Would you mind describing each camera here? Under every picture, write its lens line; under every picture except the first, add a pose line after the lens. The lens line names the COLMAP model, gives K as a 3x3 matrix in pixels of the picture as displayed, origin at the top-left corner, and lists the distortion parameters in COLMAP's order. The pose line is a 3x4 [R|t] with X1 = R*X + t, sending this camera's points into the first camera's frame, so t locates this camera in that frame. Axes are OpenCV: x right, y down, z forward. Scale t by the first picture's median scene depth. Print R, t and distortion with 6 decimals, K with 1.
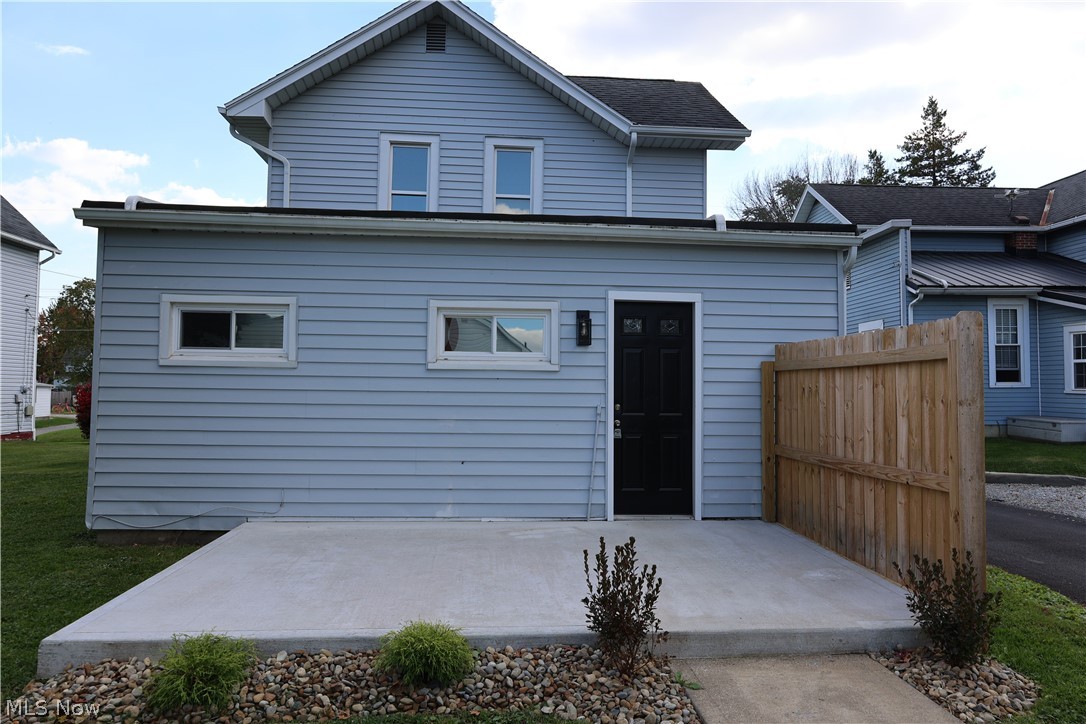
lens RADIAL K [[743.6, 0, 546.5], [0, 743.6, 362.5], [0, 0, 1]] dist [-0.007034, 0.000927]
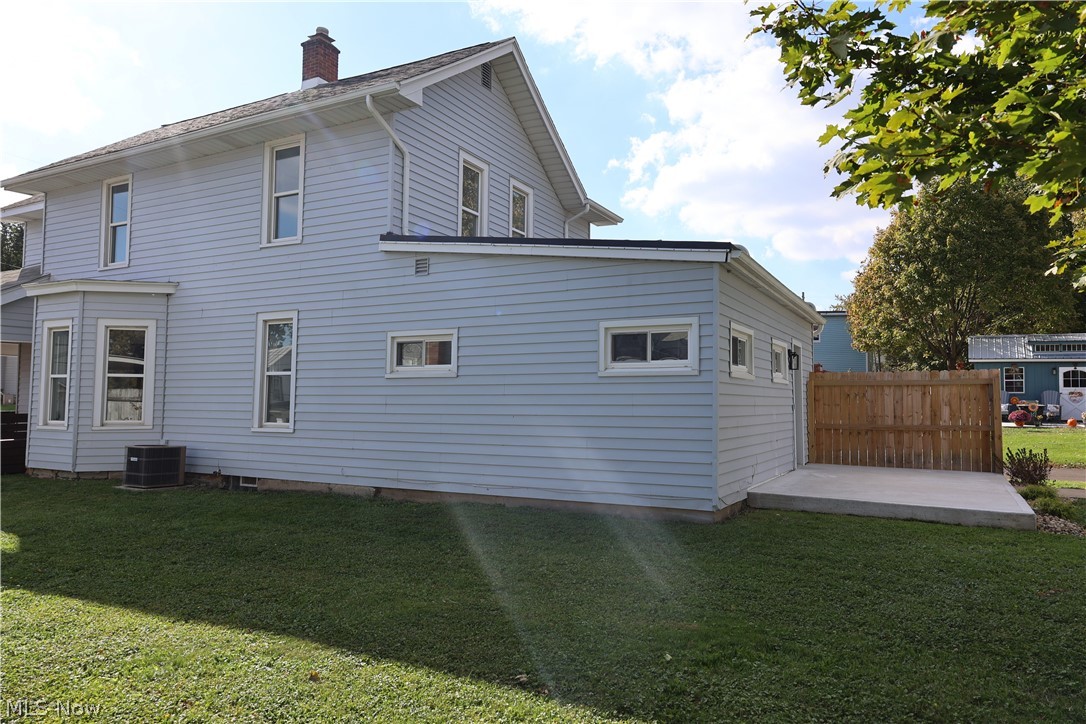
lens RADIAL K [[743.6, 0, 546.5], [0, 743.6, 362.5], [0, 0, 1]] dist [-0.007034, 0.000927]
pose [[0.524824, 0.035921, 0.850453, -1.054943], [-0.033322, 0.999210, -0.021641, 0.010171], [-0.850558, -0.016981, 0.525606, 0.346809]]
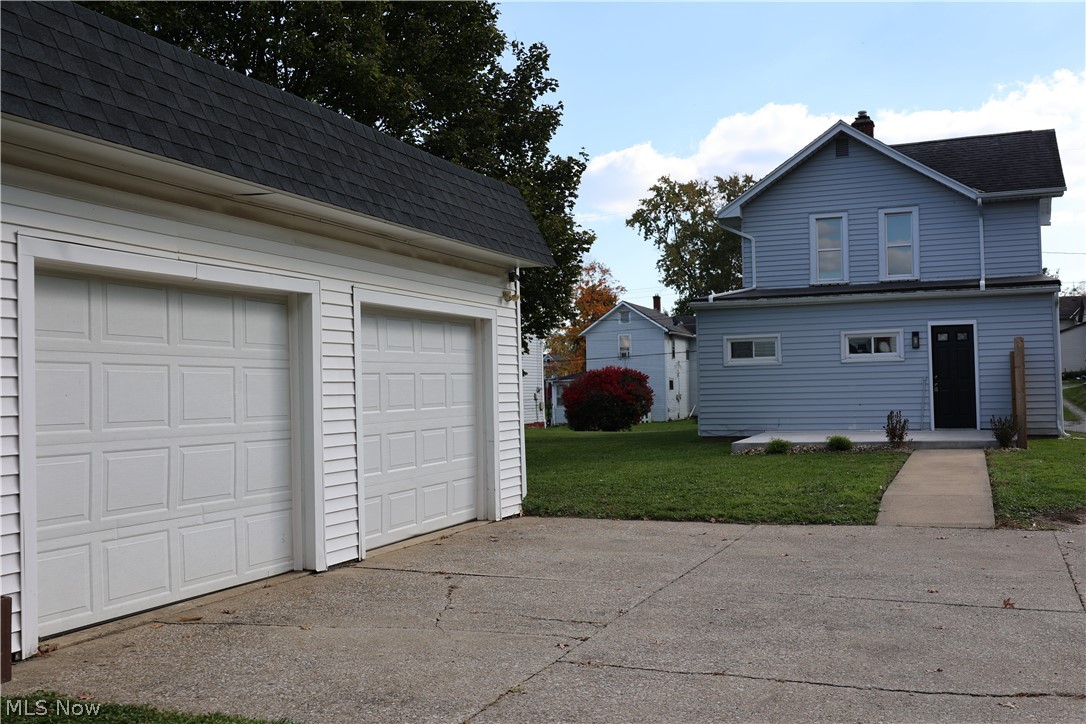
lens RADIAL K [[1079.6, 0, 543.0], [0, 1079.6, 362.0], [0, 0, 1]] dist [0.006943, -0.002027]
pose [[0.896665, -0.044643, -0.440453, 0.273413], [0.049828, 0.998758, 0.000208, -0.022606], [0.439897, -0.022133, 0.897776, -1.352690]]
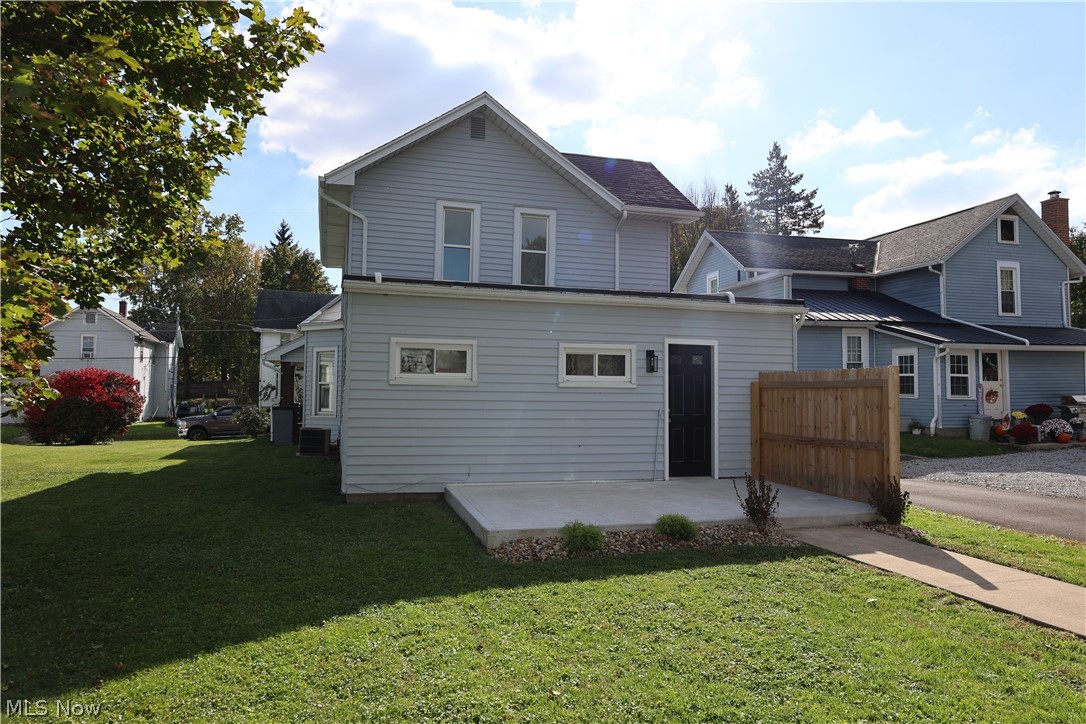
lens RADIAL K [[743.6, 0, 546.5], [0, 743.6, 362.5], [0, 0, 1]] dist [-0.007034, 0.000927]
pose [[0.978647, 0.008328, 0.205377, -0.305446], [-0.008607, 0.999963, 0.000466, -0.025898], [-0.205366, -0.002224, 0.978683, -0.321817]]
